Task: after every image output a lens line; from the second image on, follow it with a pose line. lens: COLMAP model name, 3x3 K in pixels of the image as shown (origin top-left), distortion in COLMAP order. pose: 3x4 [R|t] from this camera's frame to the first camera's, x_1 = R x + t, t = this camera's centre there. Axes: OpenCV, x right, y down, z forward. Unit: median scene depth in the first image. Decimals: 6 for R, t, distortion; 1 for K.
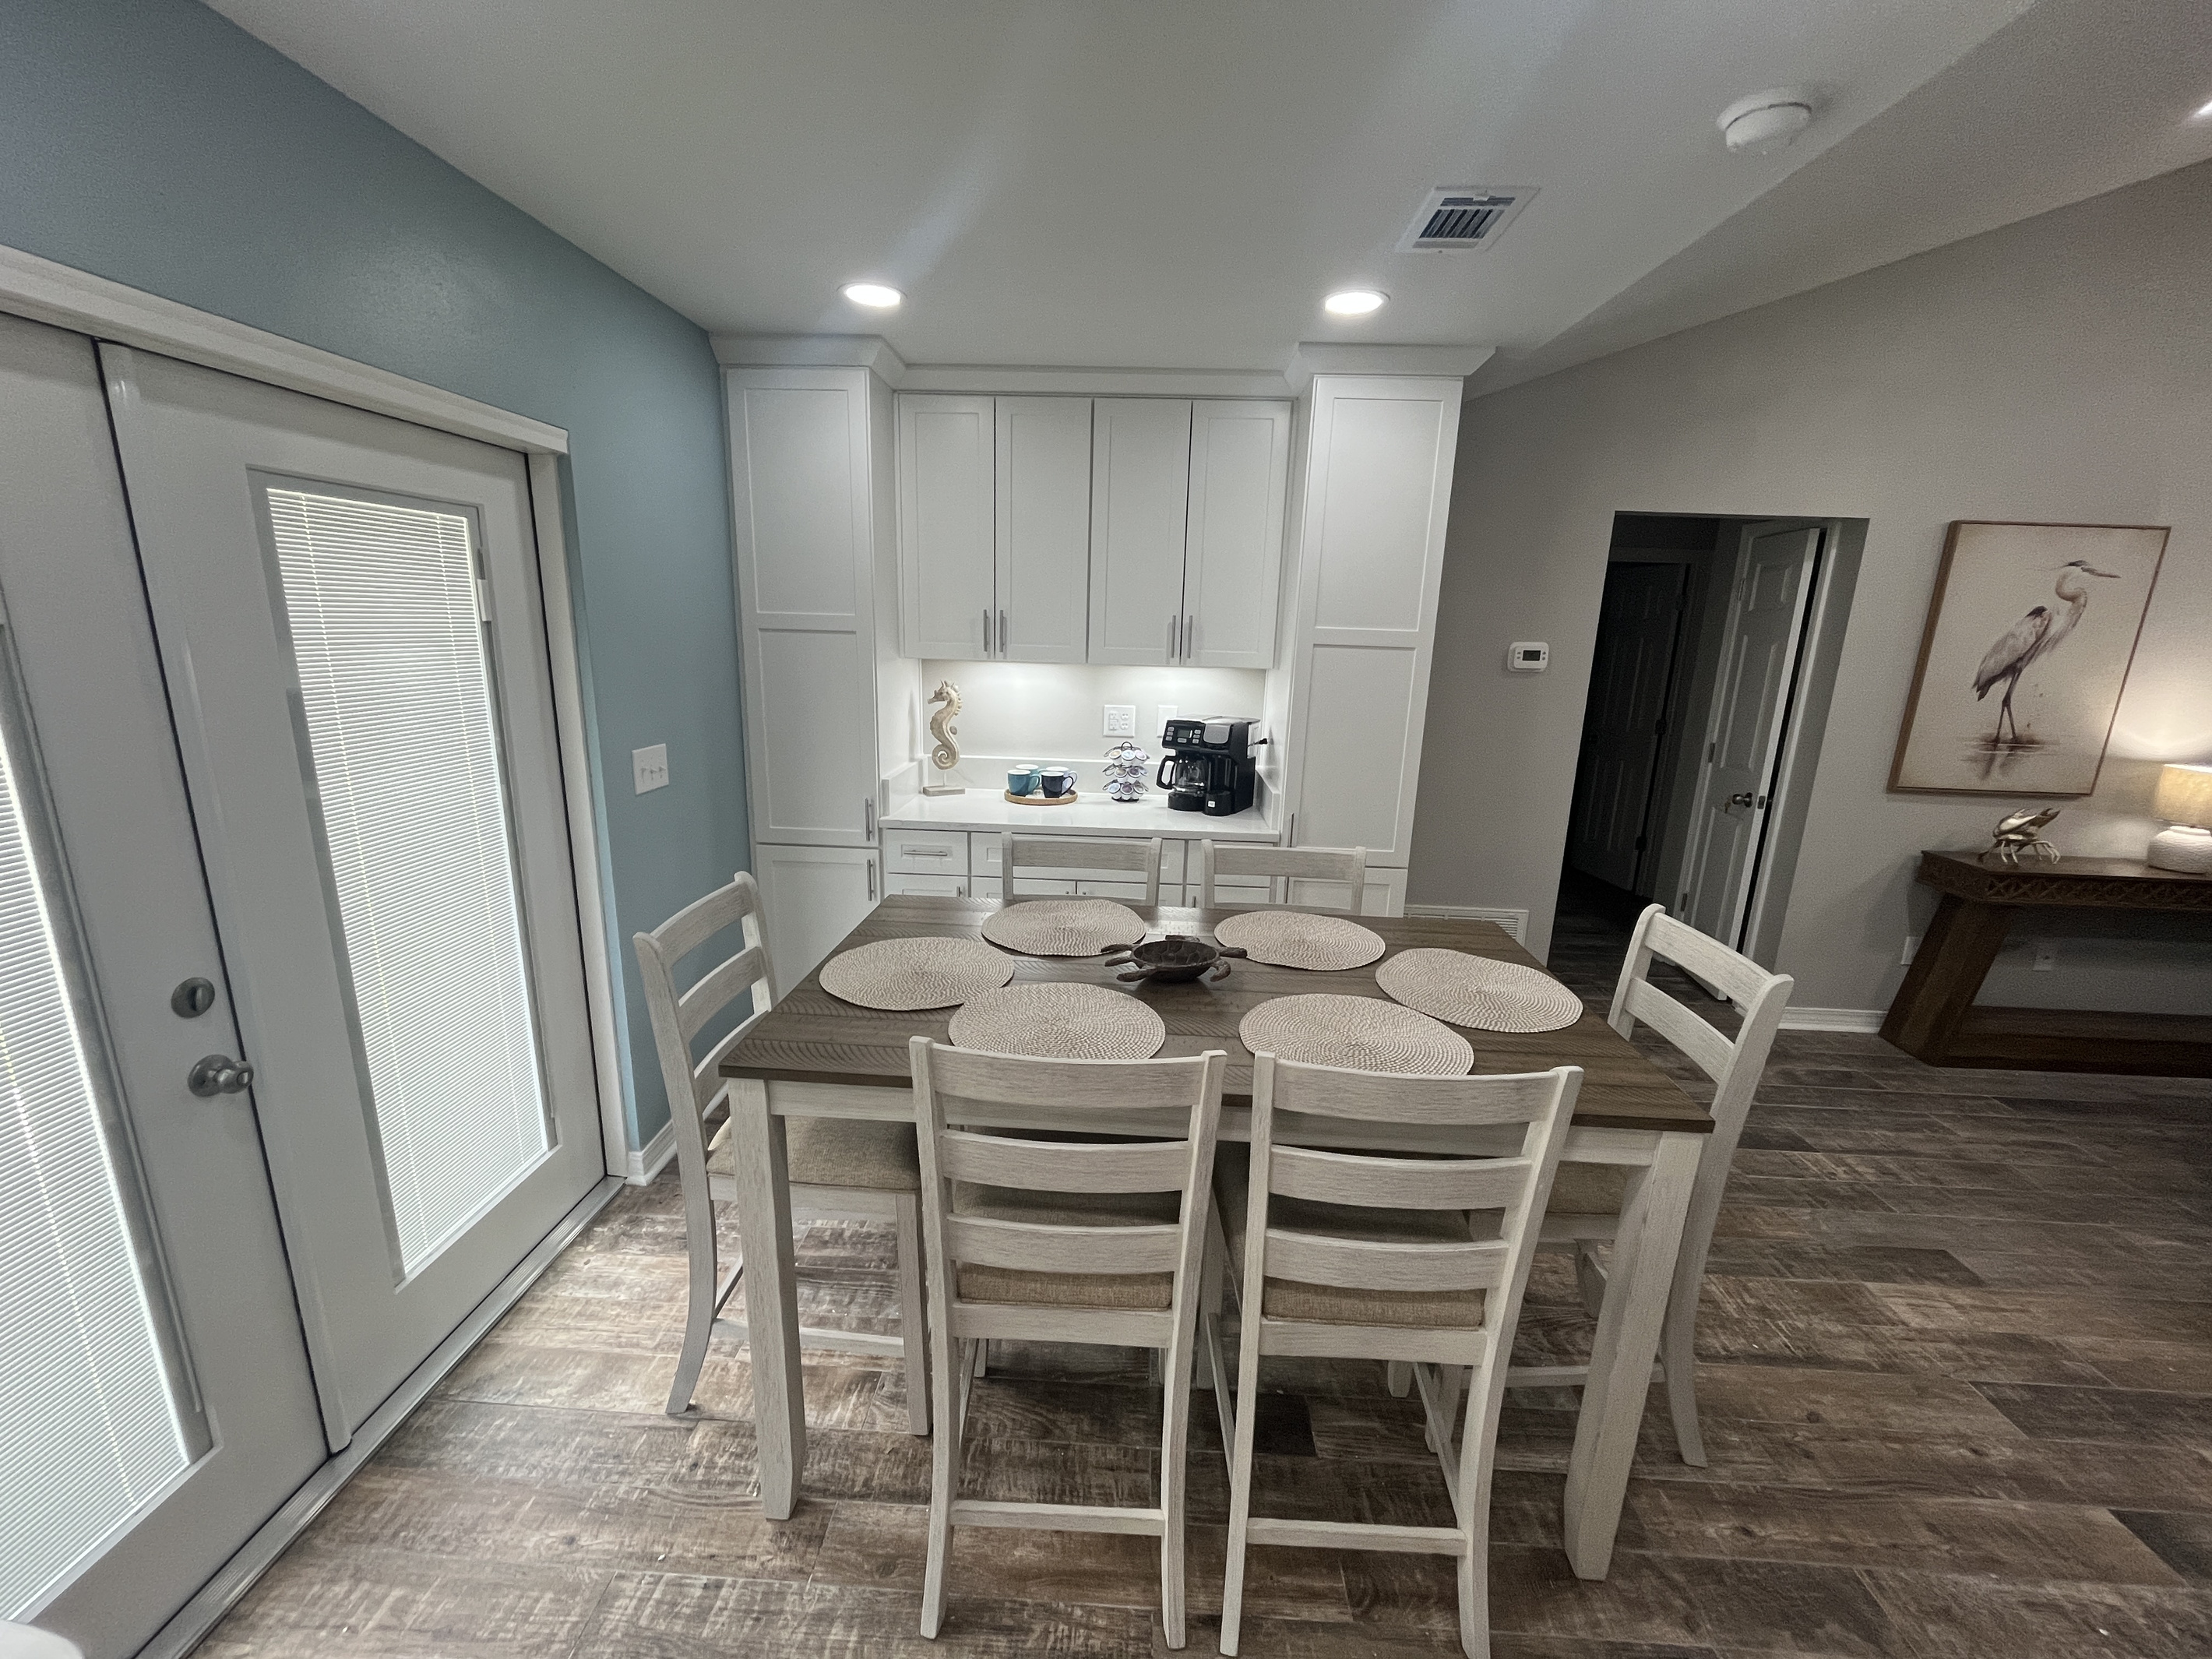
lens RADIAL K [[898.9, 0, 1106.0], [0, 898.9, 829.5], [0, 0, 1]] dist [0.001044, -0.000102]
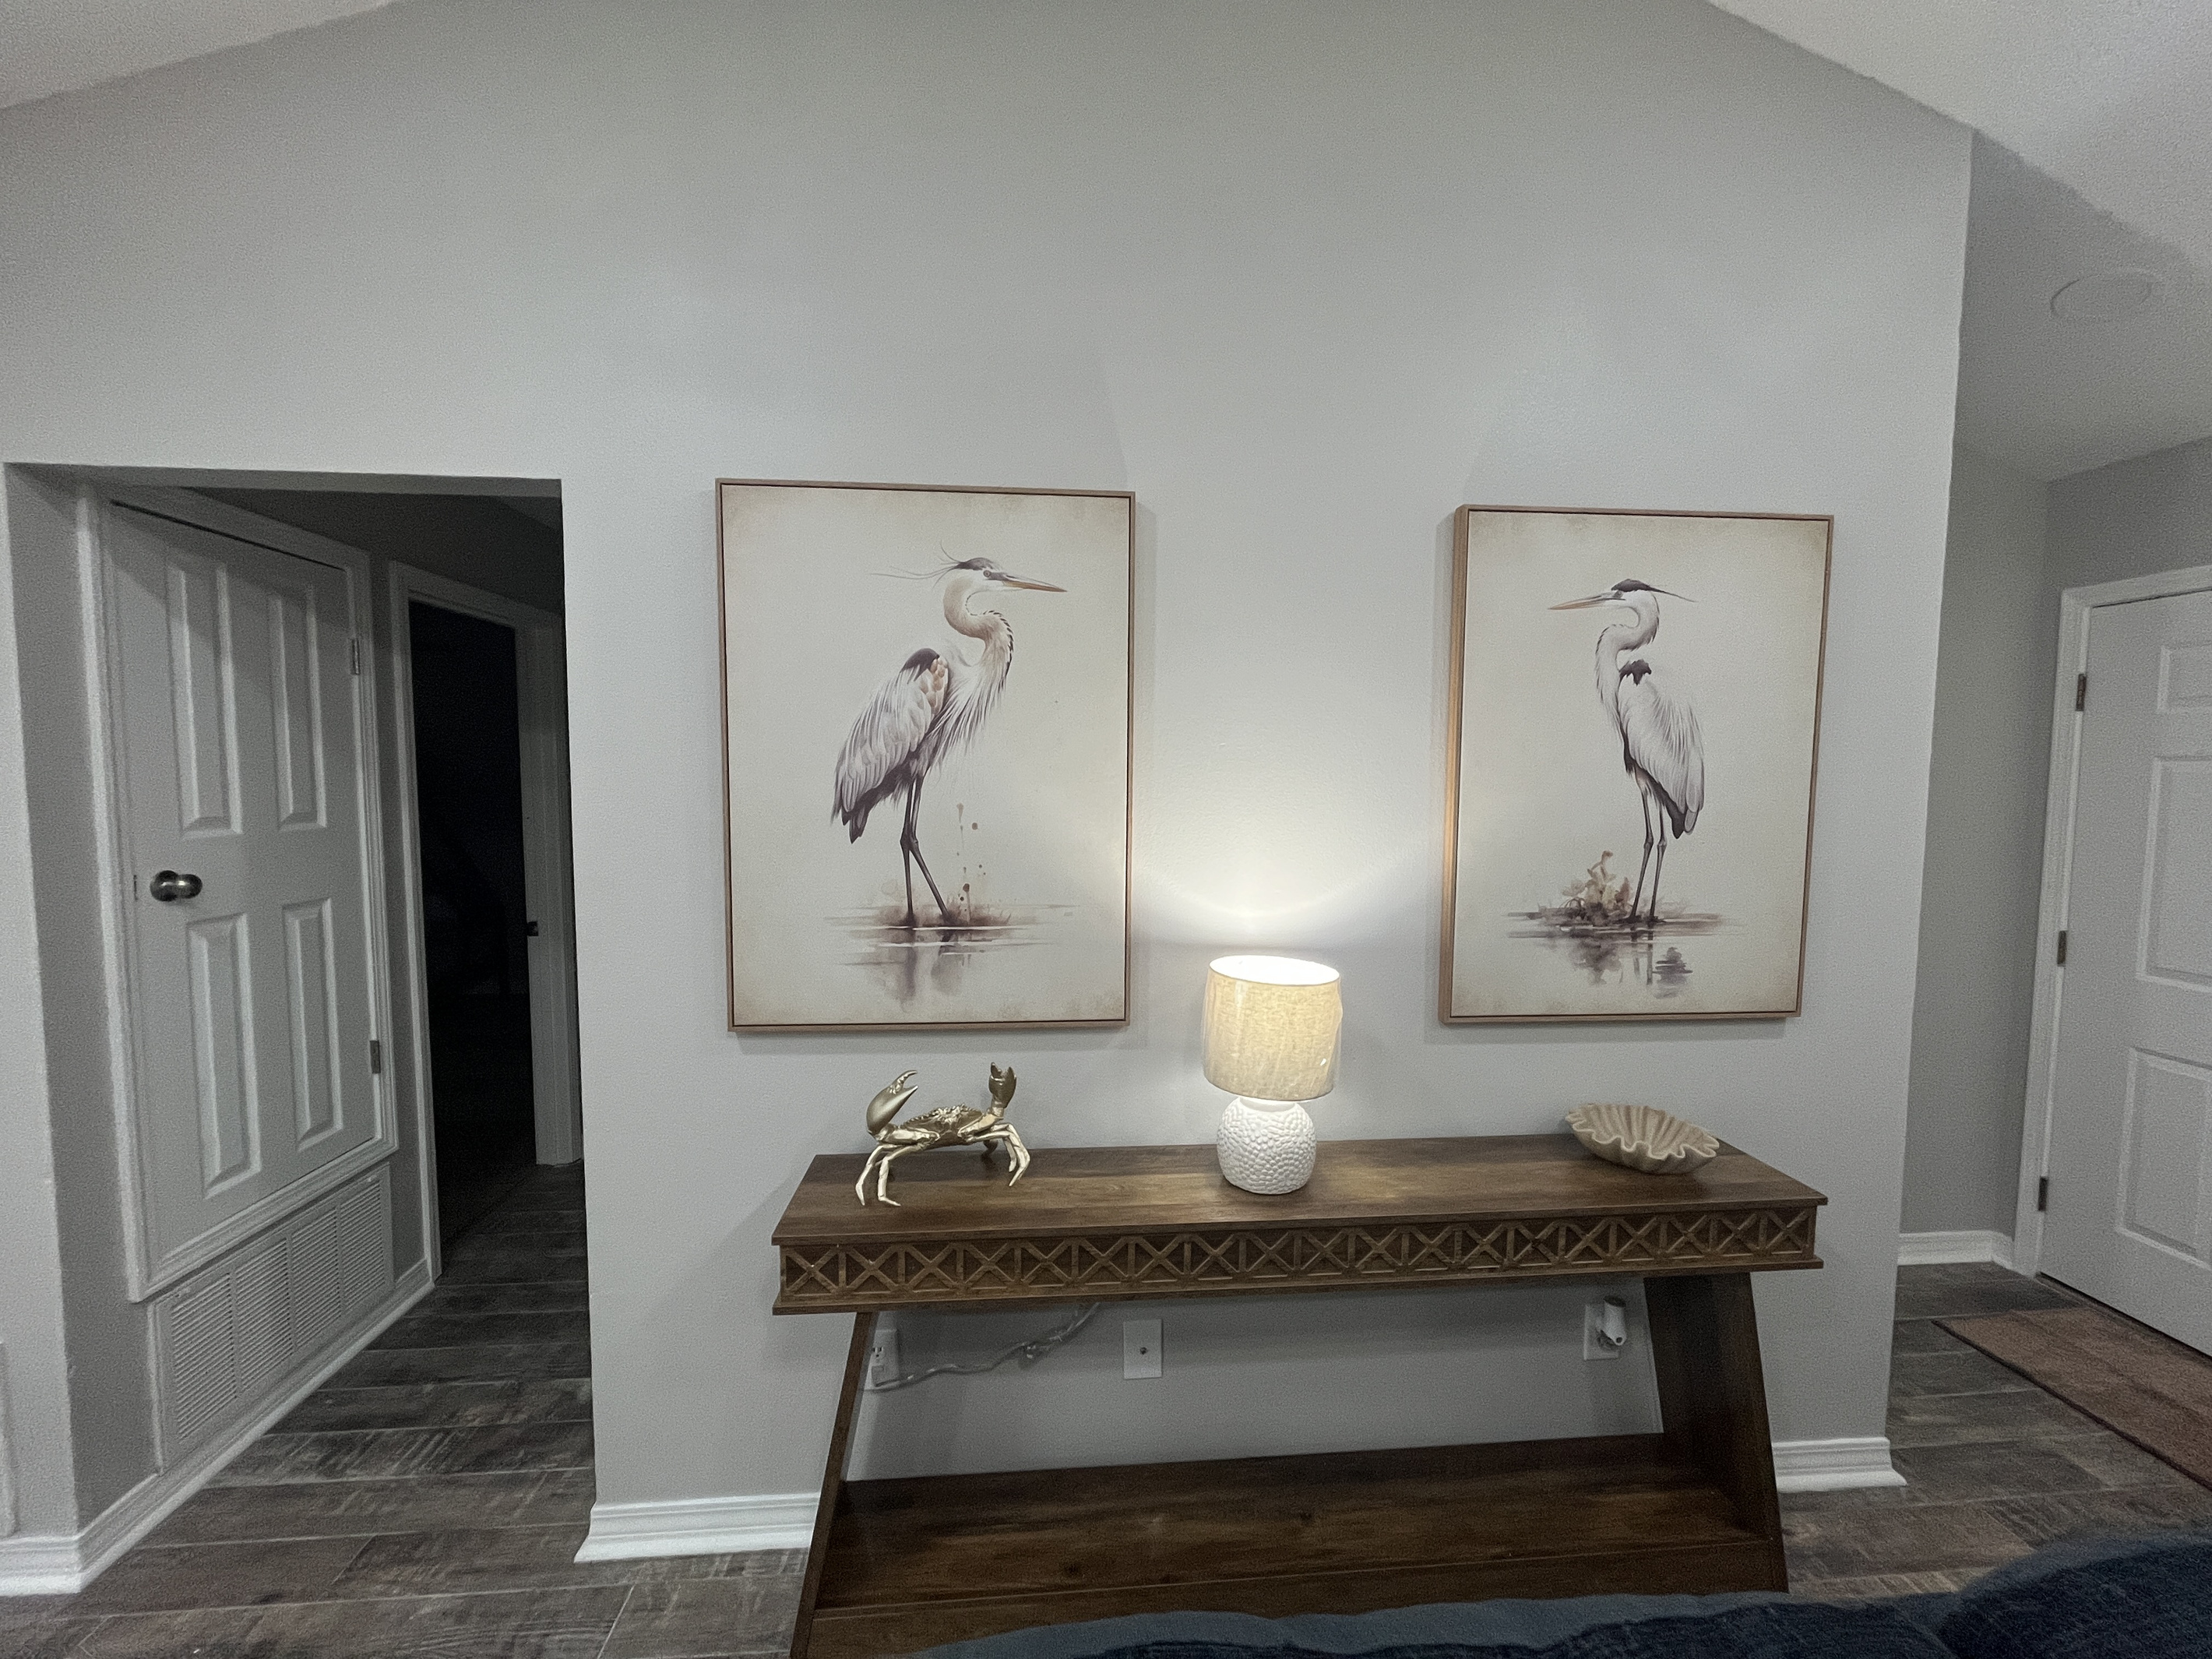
lens RADIAL K [[898.9, 0, 1106.0], [0, 898.9, 829.5], [0, 0, 1]] dist [0.001044, -0.000102]
pose [[0.991772, -0.032926, 0.123706, 1.028503], [0.052789, 0.985558, -0.160897, -0.063514], [-0.116622, 0.166104, 0.979188, 0.500970]]
